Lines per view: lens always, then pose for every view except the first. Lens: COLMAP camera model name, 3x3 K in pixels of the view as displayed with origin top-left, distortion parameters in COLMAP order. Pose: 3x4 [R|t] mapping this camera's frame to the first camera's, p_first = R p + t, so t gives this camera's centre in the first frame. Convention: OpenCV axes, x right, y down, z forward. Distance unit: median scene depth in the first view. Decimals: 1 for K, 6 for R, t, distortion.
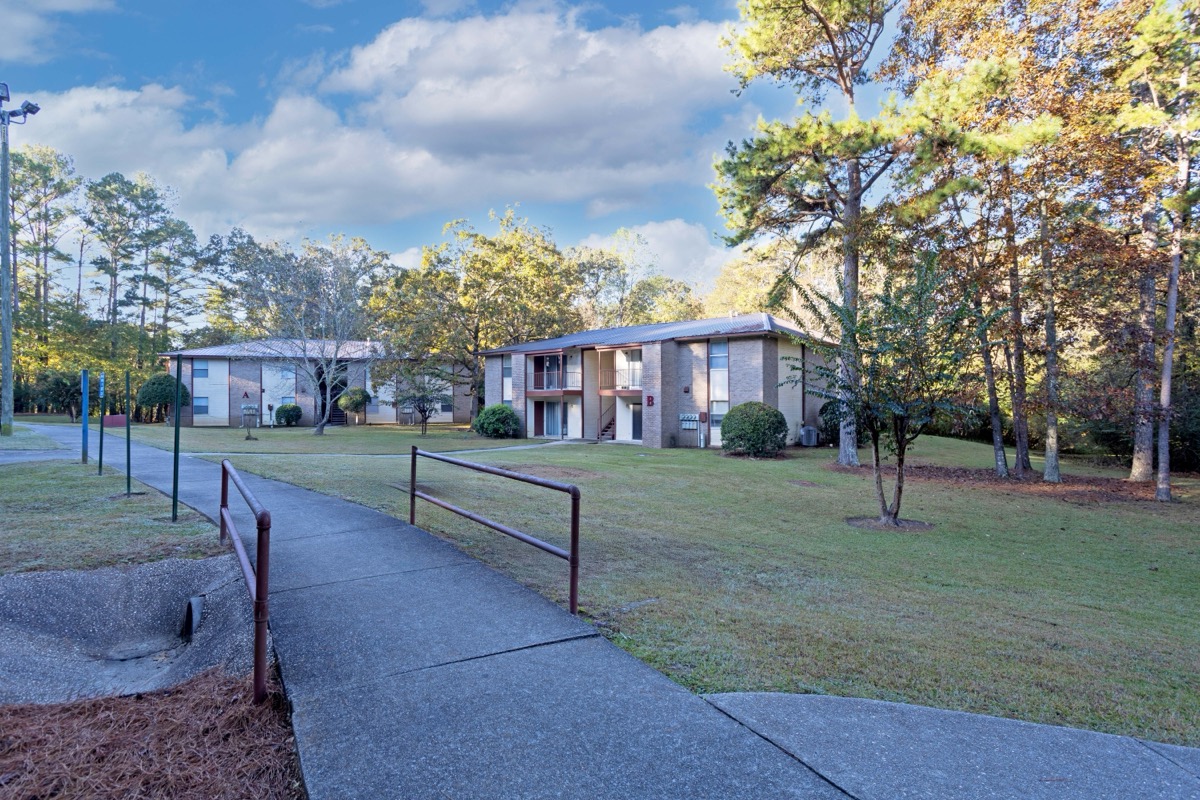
lens RADIAL K [[633.2, 0, 600.0], [0, 633.2, 400.0], [0, 0, 1]] dist [-0.059331, 0.037875]
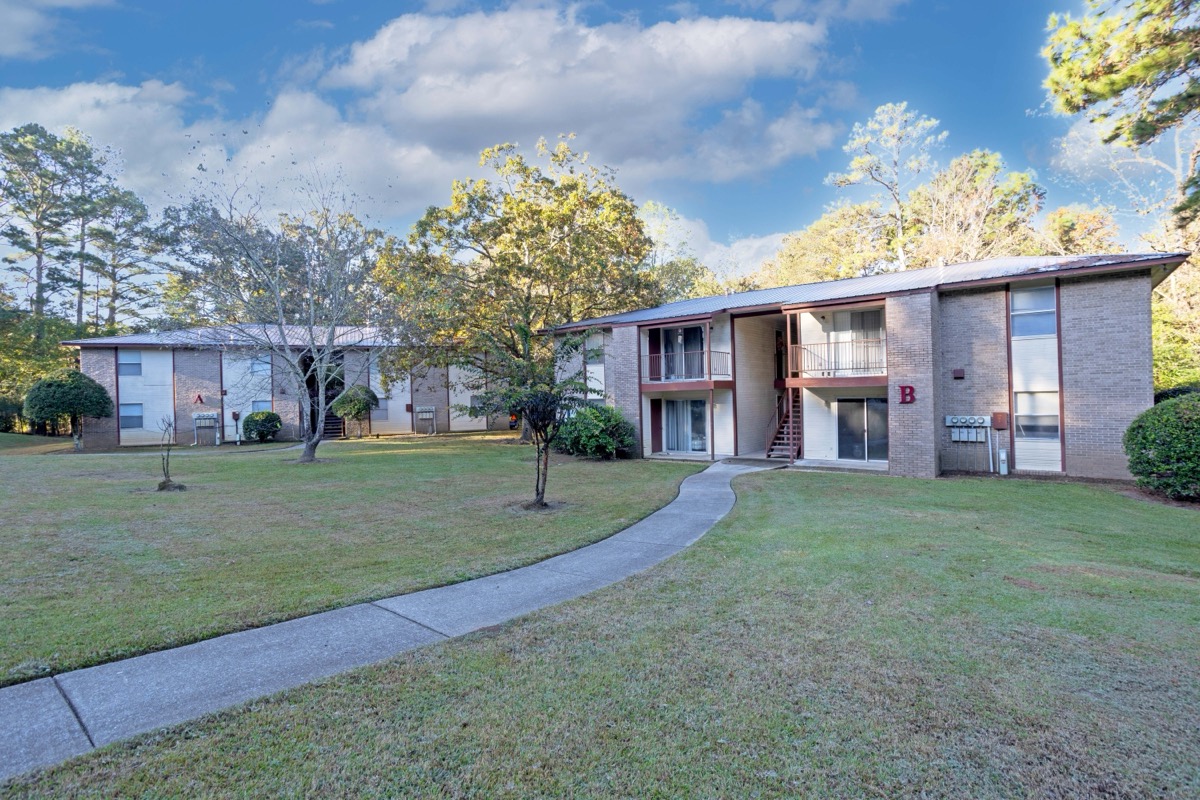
lens RADIAL K [[600.9, 0, 600.0], [0, 600.9, 400.0], [0, 0, 1]] dist [-0.036003, 0.025336]
pose [[0.998995, -0.021178, 0.039500, -0.140139], [0.020981, 0.999765, 0.005400, -0.001459], [-0.039605, -0.004565, 0.999205, 0.307751]]
